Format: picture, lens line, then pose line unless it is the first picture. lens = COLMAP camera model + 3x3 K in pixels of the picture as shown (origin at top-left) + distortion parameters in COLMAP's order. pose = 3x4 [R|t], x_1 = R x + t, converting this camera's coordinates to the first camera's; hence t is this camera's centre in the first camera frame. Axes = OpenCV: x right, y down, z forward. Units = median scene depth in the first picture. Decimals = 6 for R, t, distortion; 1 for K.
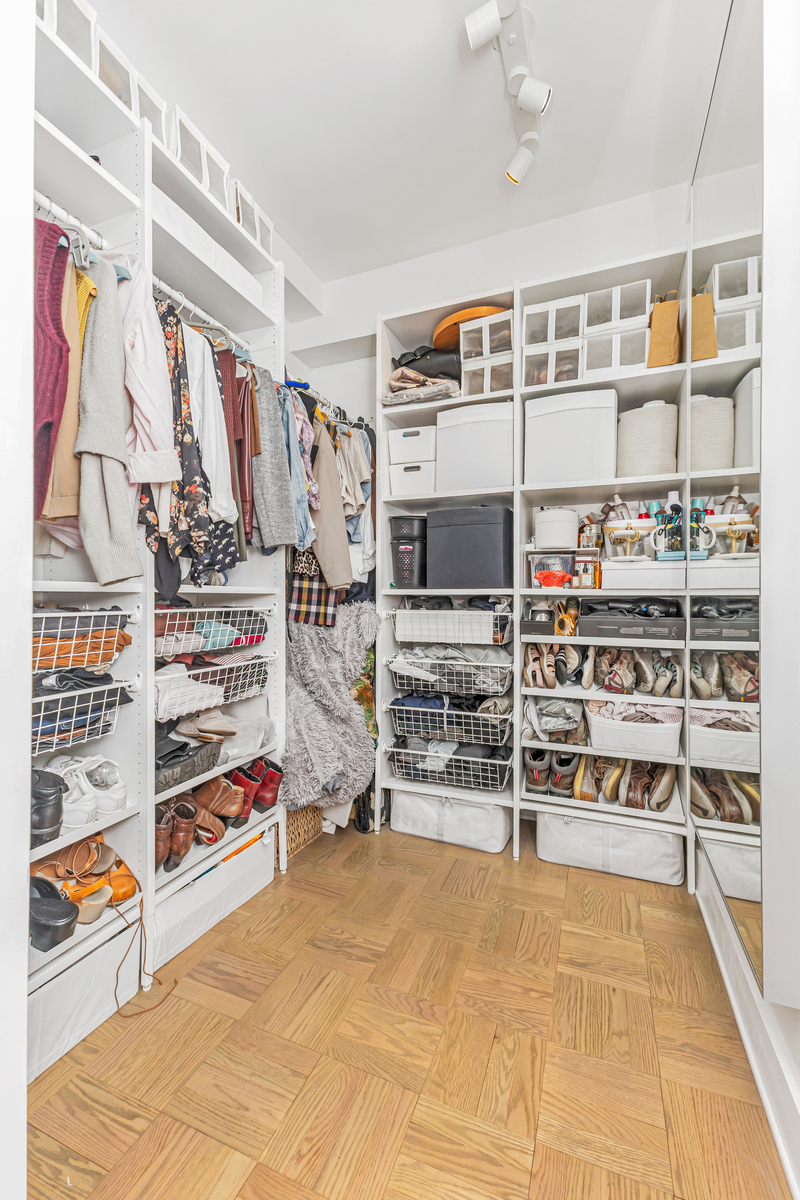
lens RADIAL K [[501.6, 0, 408.4], [0, 501.6, 595.9], [0, 0, 1]] dist [0.004529, 0.000148]
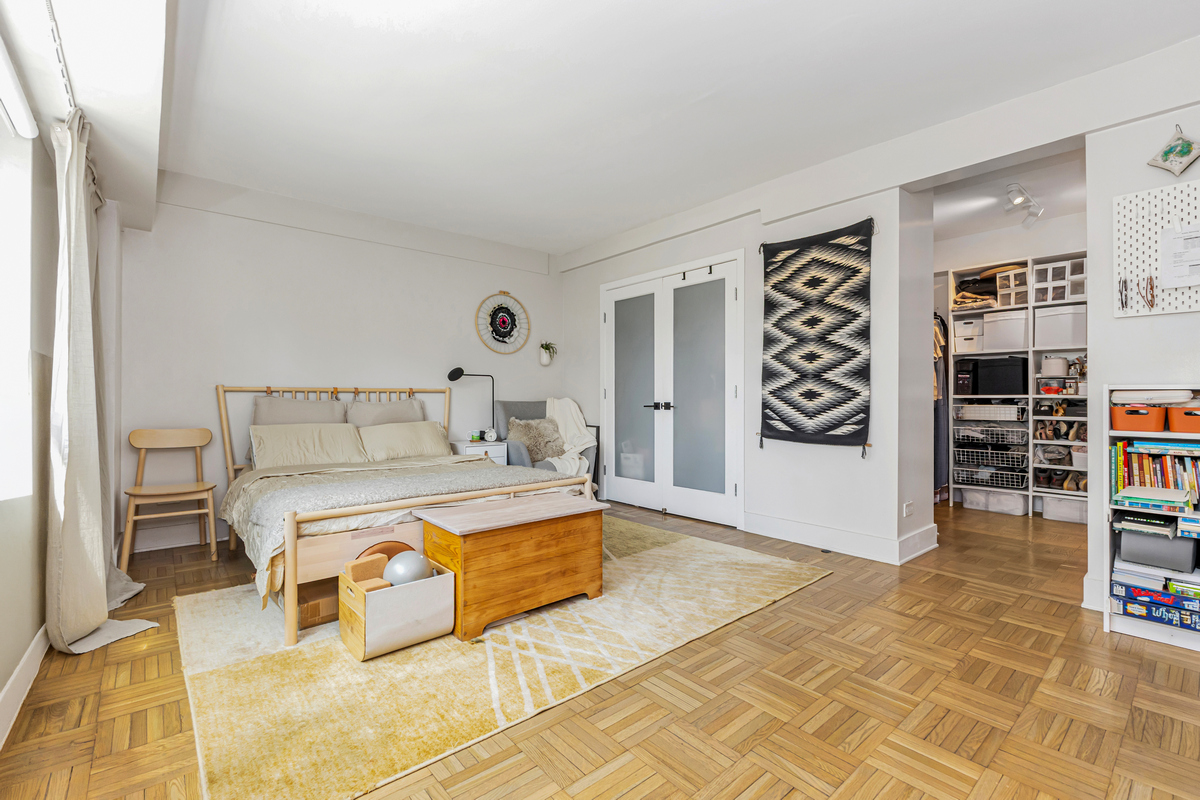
lens RADIAL K [[524.1, 0, 596.1], [0, 524.1, 400.5], [0, 0, 1]] dist [-0.004156, -0.000320]
pose [[0.885629, -0.002707, -0.464386, -0.395064], [0.001410, 0.999994, -0.003141, 0.013369], [0.464391, 0.002127, 0.885628, -1.856718]]
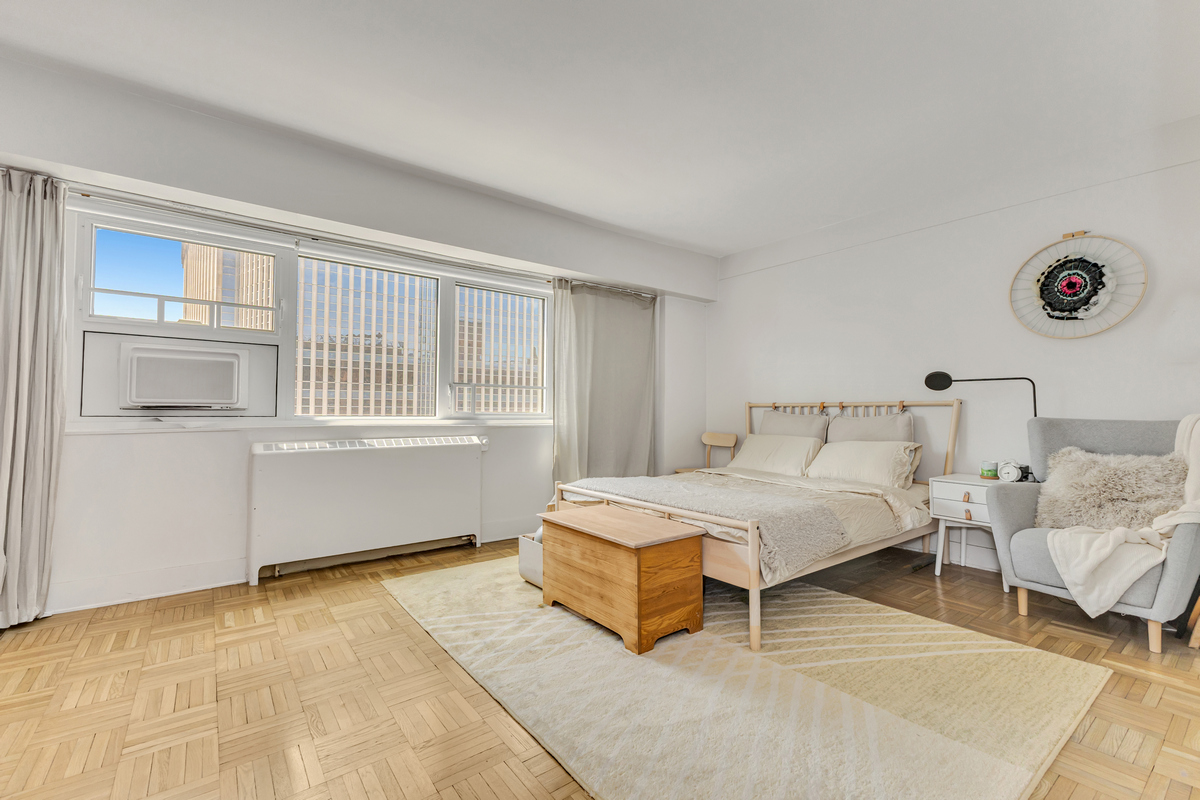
lens RADIAL K [[510.8, 0, 607.6], [0, 510.8, 402.6], [0, 0, 1]] dist [0.003993, 0.000325]
pose [[-0.495015, -0.019387, -0.868668, 0.376557], [-0.009661, 0.999812, -0.016809, -0.019200], [0.868831, 0.000072, -0.495109, 1.695903]]
